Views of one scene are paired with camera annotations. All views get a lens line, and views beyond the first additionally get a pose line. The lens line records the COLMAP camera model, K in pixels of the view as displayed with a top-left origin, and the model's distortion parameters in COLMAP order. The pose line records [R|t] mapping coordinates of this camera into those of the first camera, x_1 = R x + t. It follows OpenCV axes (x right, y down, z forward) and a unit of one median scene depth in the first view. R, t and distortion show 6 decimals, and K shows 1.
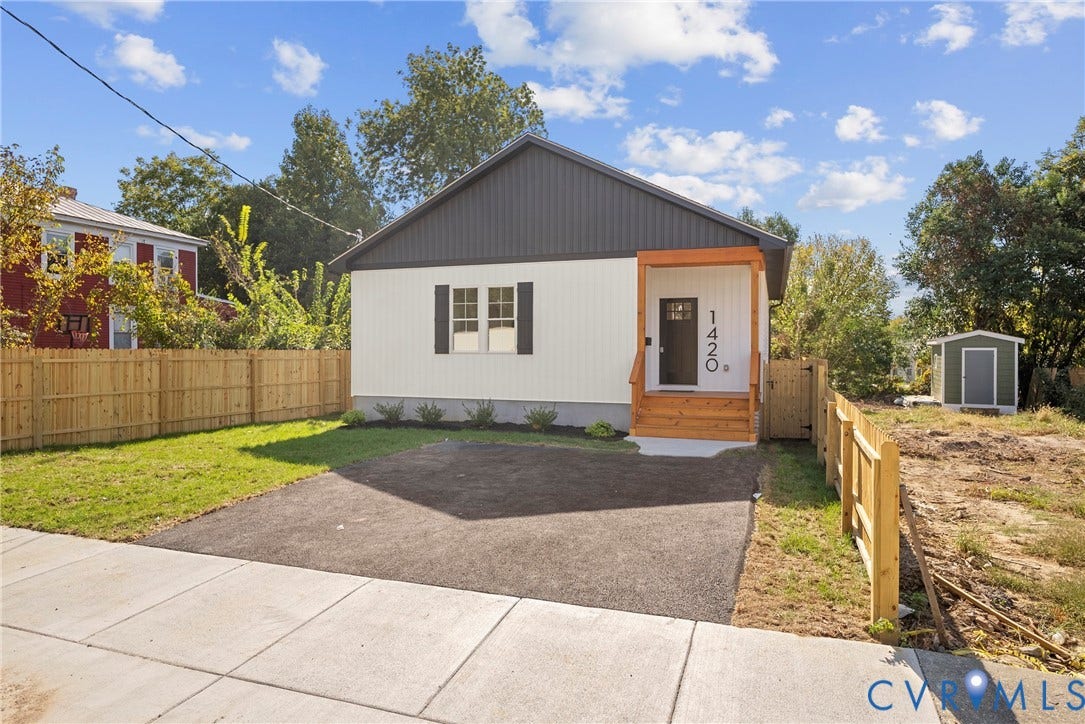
lens RADIAL K [[703.7, 0, 541.7], [0, 703.7, 354.1], [0, 0, 1]] dist [-0.007186, 0.005335]
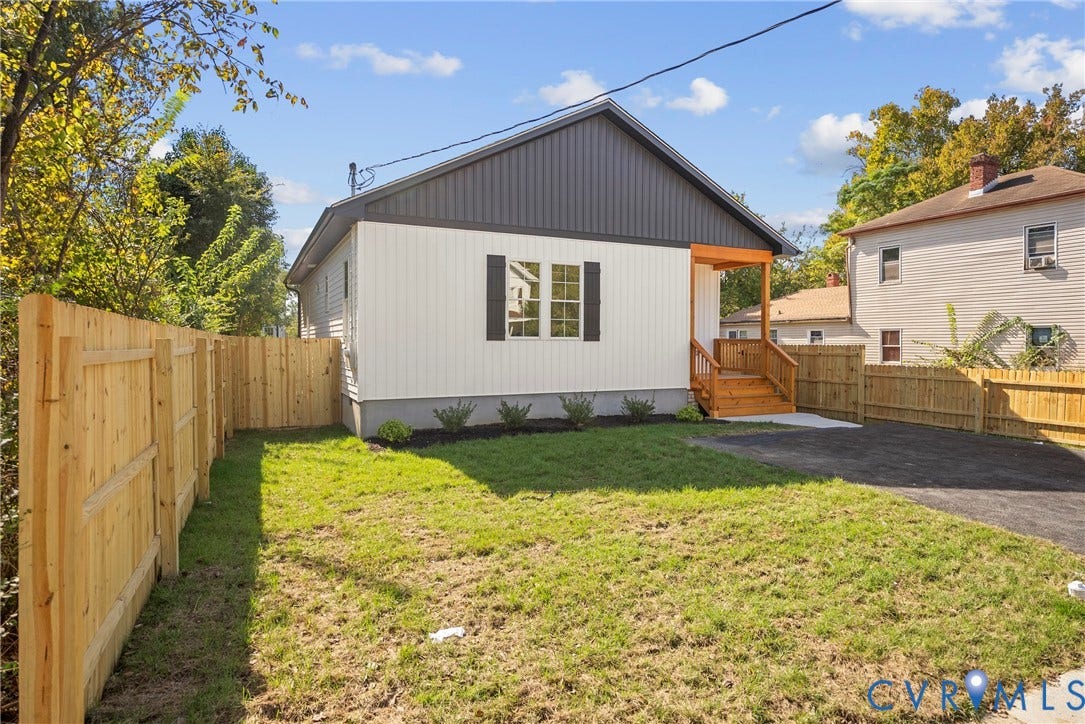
lens RADIAL K [[638.7, 0, 558.8], [0, 638.7, 357.4], [0, 0, 1]] dist [0.003556, -0.001009]
pose [[0.668763, -0.018938, 0.743235, -0.657074], [0.002610, 0.999729, 0.023125, 0.002379], [-0.743471, -0.013525, 0.668631, 0.465467]]
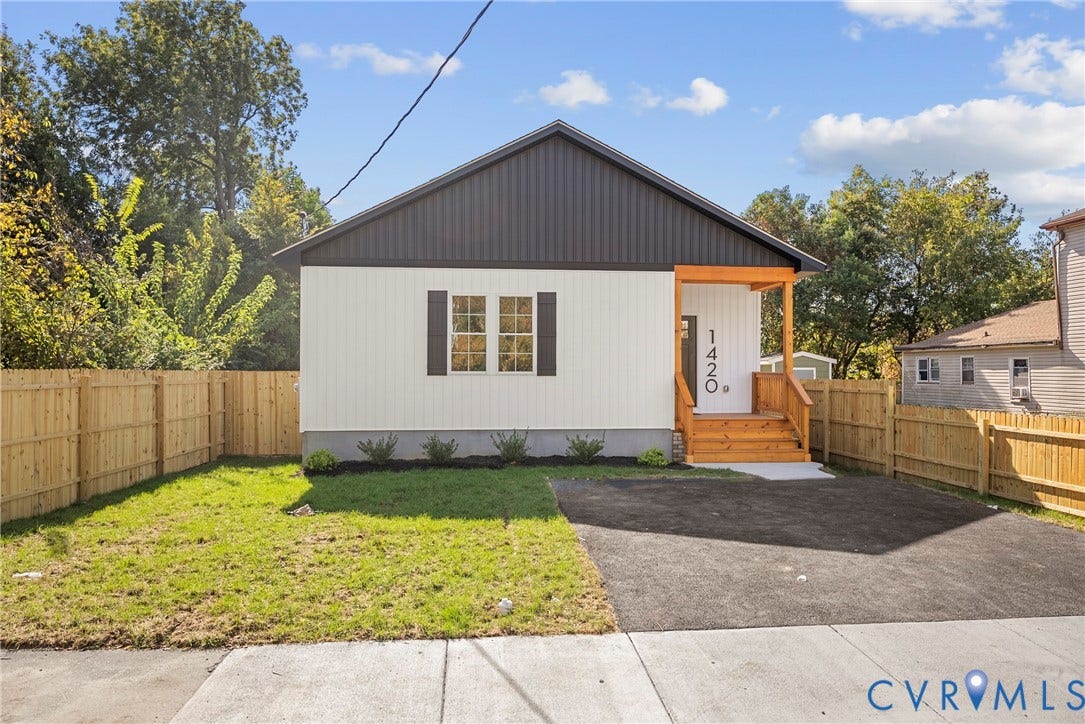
lens RADIAL K [[800.1, 0, 552.3], [0, 800.1, 368.9], [0, 0, 1]] dist [0.000638, -0.004579]
pose [[0.890343, -0.000129, 0.455291, -0.455097], [0.002700, 0.999984, -0.004997, -0.003186], [-0.455283, 0.005679, 0.890329, 0.118288]]
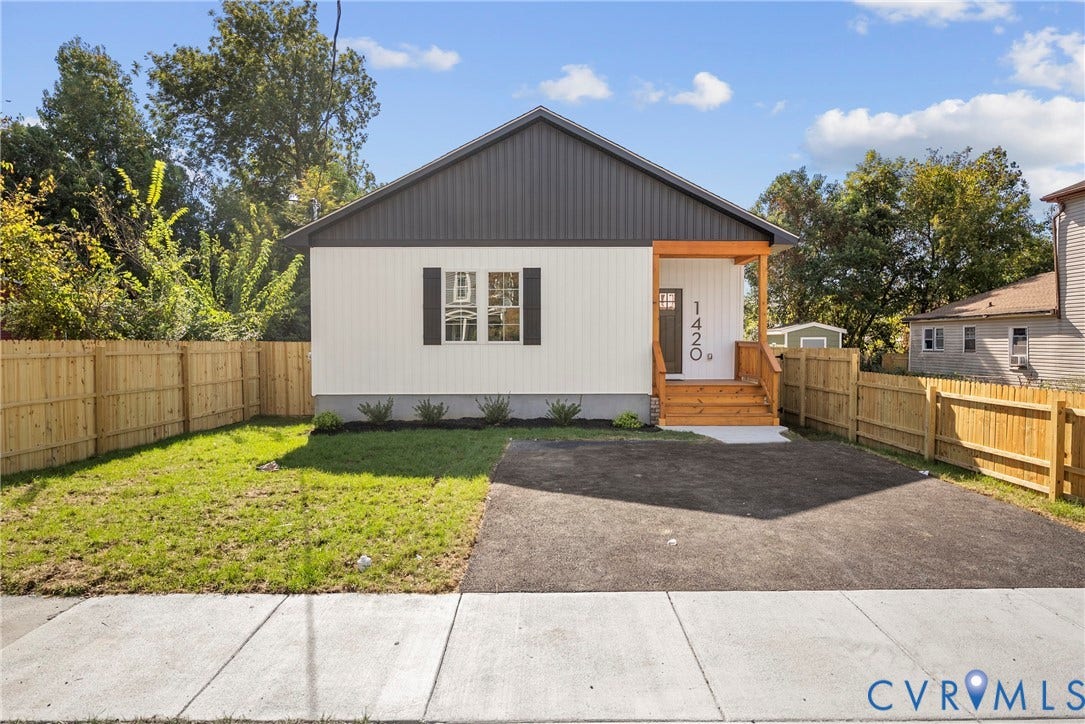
lens RADIAL K [[703.7, 0, 552.2], [0, 703.7, 369.4], [0, 0, 1]] dist [-0.007186, 0.005335]
pose [[0.930883, -0.018642, 0.364841, -0.335238], [0.005851, 0.999330, 0.036134, -0.000778], [-0.365270, -0.031501, 0.930368, 0.110168]]
